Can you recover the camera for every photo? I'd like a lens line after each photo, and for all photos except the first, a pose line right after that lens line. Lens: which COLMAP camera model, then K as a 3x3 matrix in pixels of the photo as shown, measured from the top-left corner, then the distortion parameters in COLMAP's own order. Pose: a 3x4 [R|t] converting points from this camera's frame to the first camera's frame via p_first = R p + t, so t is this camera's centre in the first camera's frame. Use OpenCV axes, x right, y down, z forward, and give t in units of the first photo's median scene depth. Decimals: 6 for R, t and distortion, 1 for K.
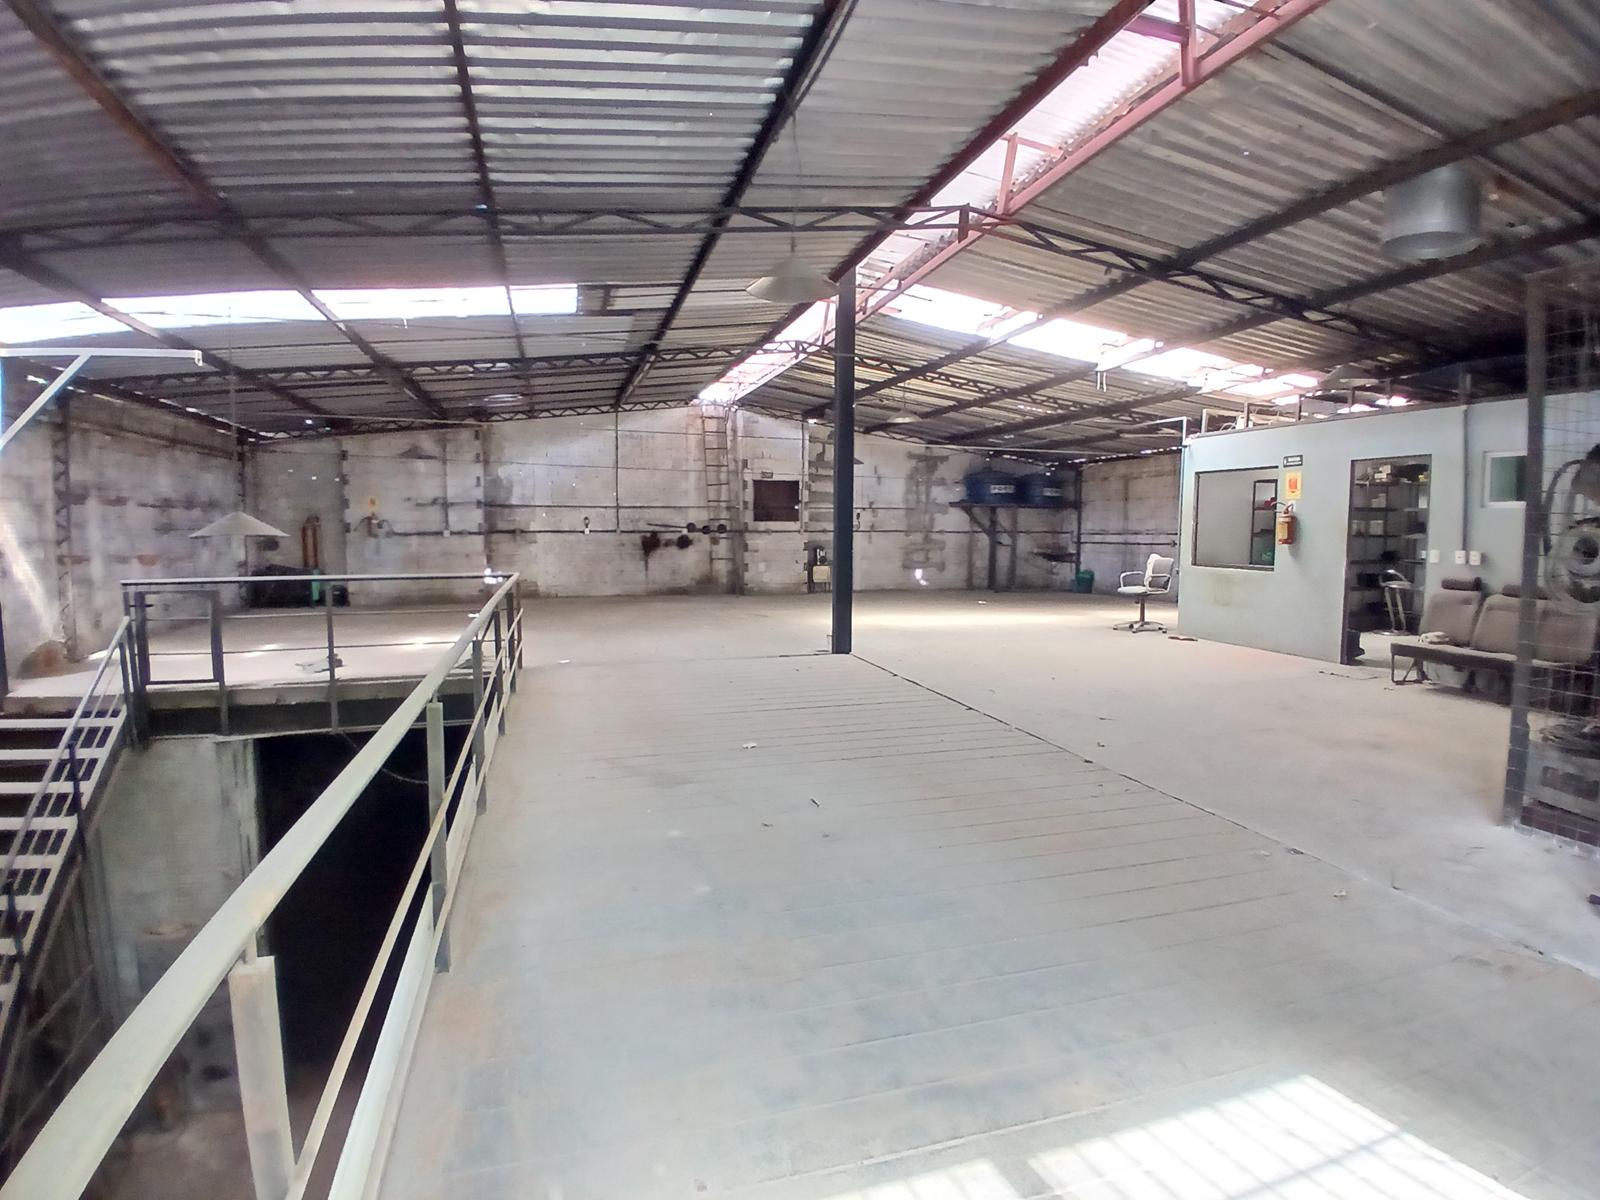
lens RADIAL K [[799.3, 0, 794.7], [0, 799.3, 590.8], [0, 0, 1]] dist [0.012088, -0.056362]
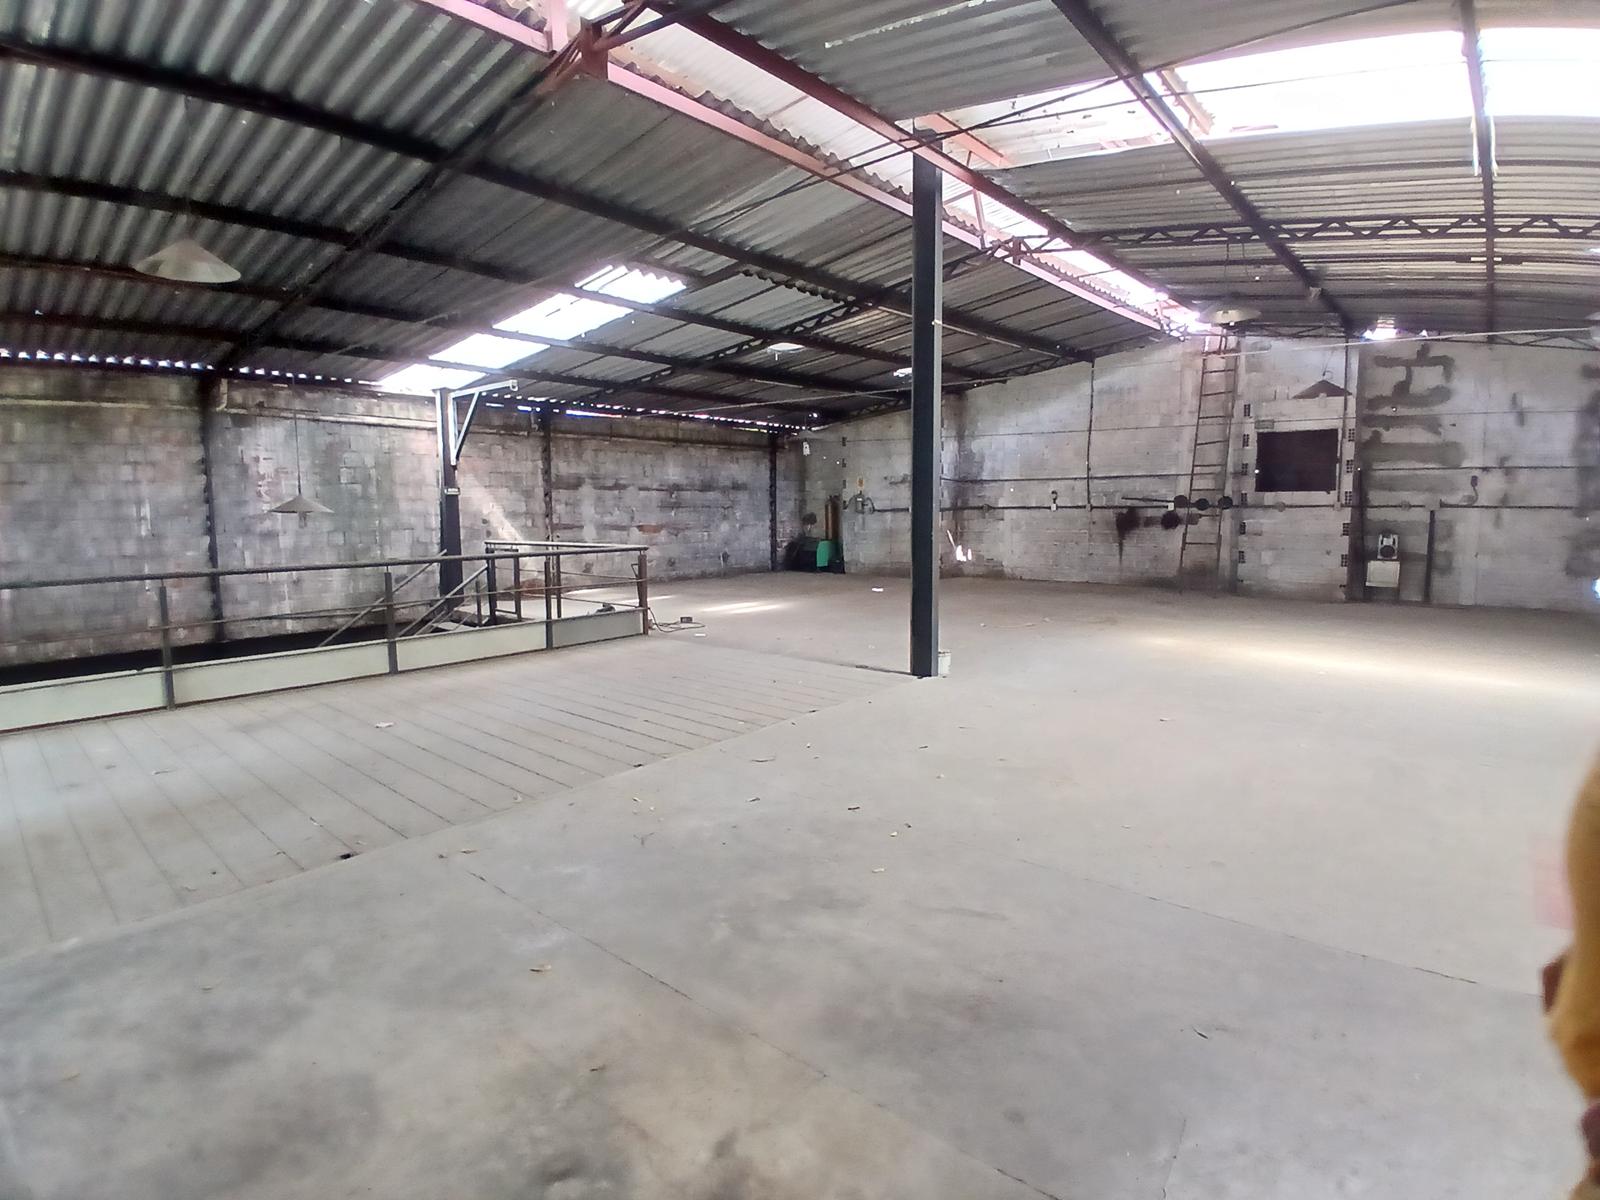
lens RADIAL K [[799.3, 0, 794.7], [0, 799.3, 590.8], [0, 0, 1]] dist [0.012088, -0.056362]
pose [[0.534936, 0.082409, -0.840864, 0.327730], [-0.058699, 0.996452, 0.060315, -0.018686], [0.842851, 0.017093, 0.537875, 0.282939]]
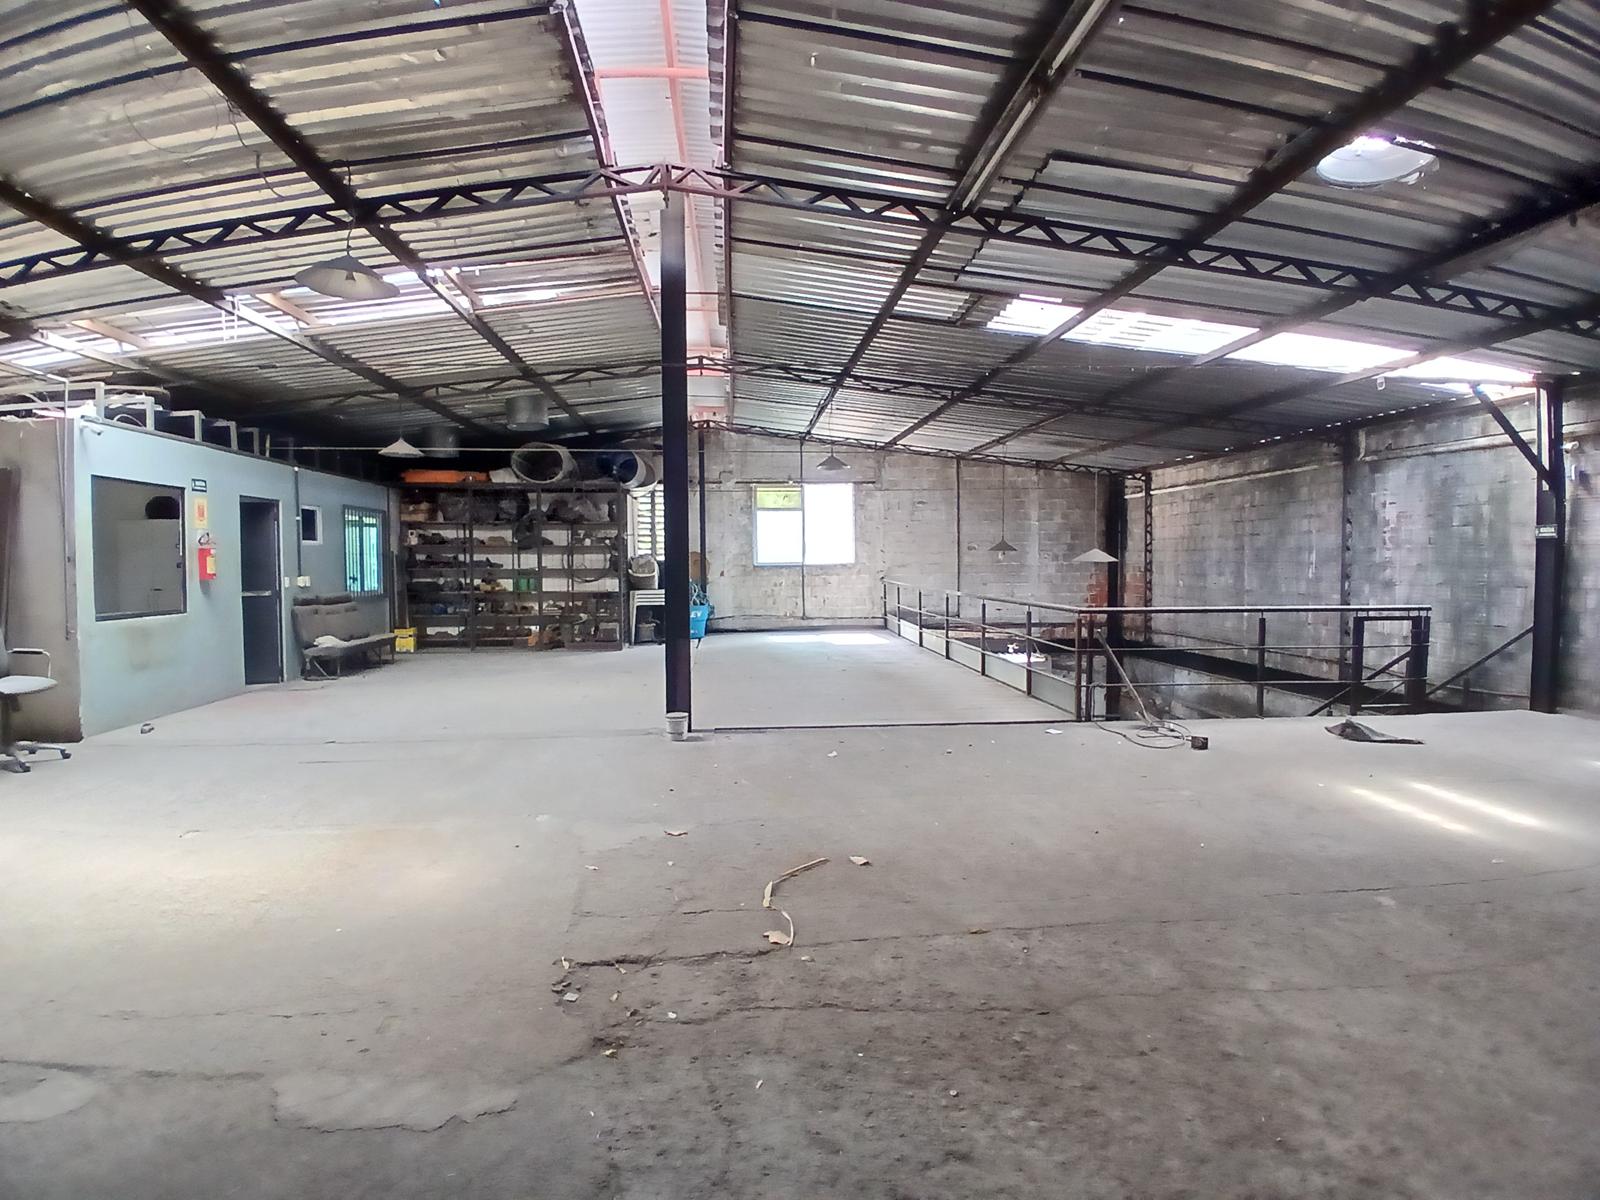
lens RADIAL K [[799.3, 0, 794.7], [0, 799.3, 590.8], [0, 0, 1]] dist [0.012088, -0.056362]
pose [[-0.979789, -0.004150, 0.199991, -0.103644], [0.019735, 0.992902, 0.117289, -0.072144], [-0.199058, 0.118865, -0.972752, 0.919465]]
